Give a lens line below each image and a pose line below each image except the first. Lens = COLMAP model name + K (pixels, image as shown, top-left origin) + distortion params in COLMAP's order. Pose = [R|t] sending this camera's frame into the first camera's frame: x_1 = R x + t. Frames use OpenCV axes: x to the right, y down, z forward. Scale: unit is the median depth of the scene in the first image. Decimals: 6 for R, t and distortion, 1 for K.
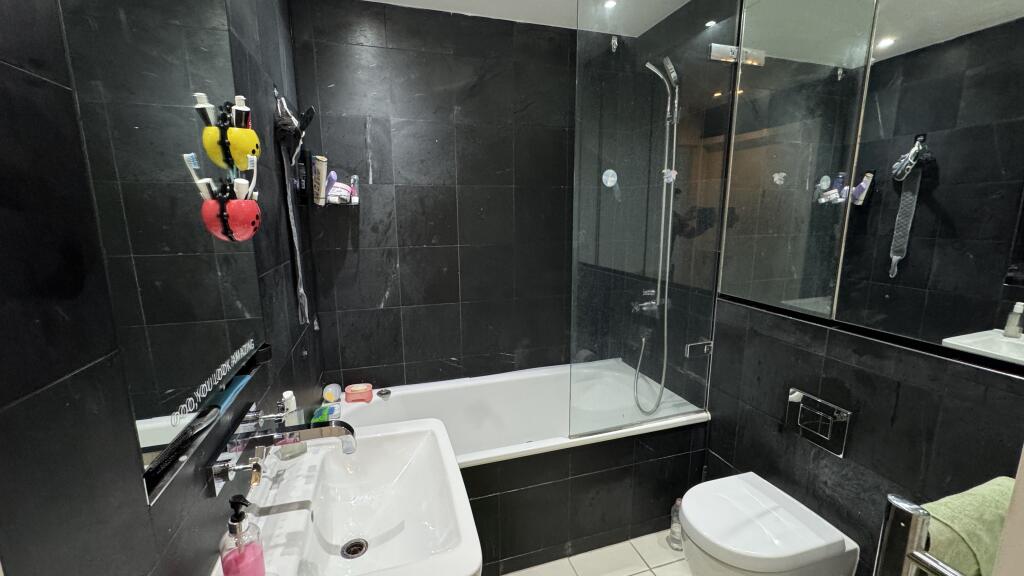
lens RADIAL K [[409.3, 0, 512.7], [0, 409.3, 283.5], [0, 0, 1]] dist [-0.010672, 0.000894]
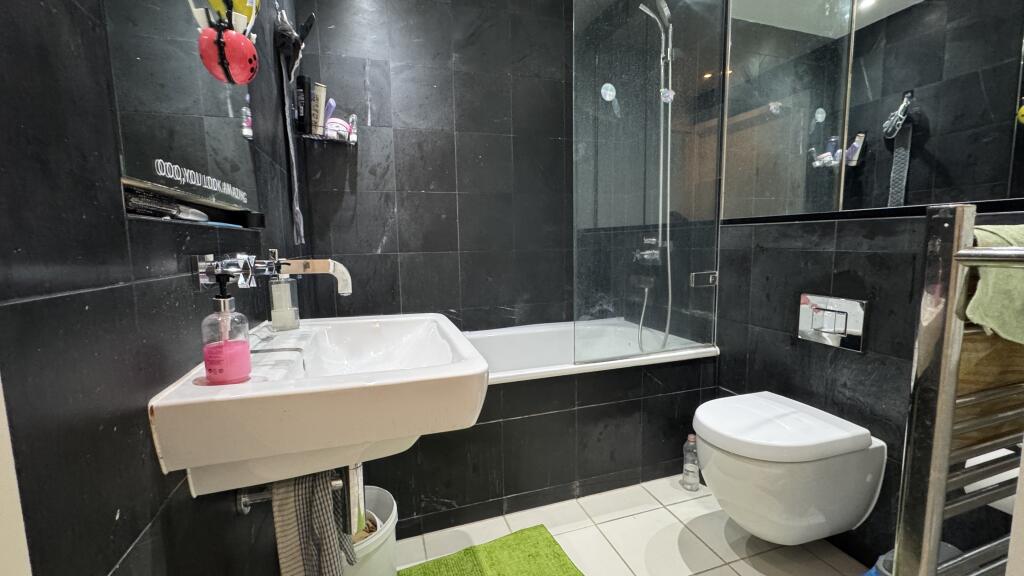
lens RADIAL K [[409.3, 0, 513.2], [0, 409.3, 289.3], [0, 0, 1]] dist [-0.010672, 0.000894]
pose [[0.999853, -0.013981, 0.009893, -0.010310], [0.014642, 0.997426, -0.070186, 0.231753], [-0.008887, 0.070321, 0.997485, 0.028257]]
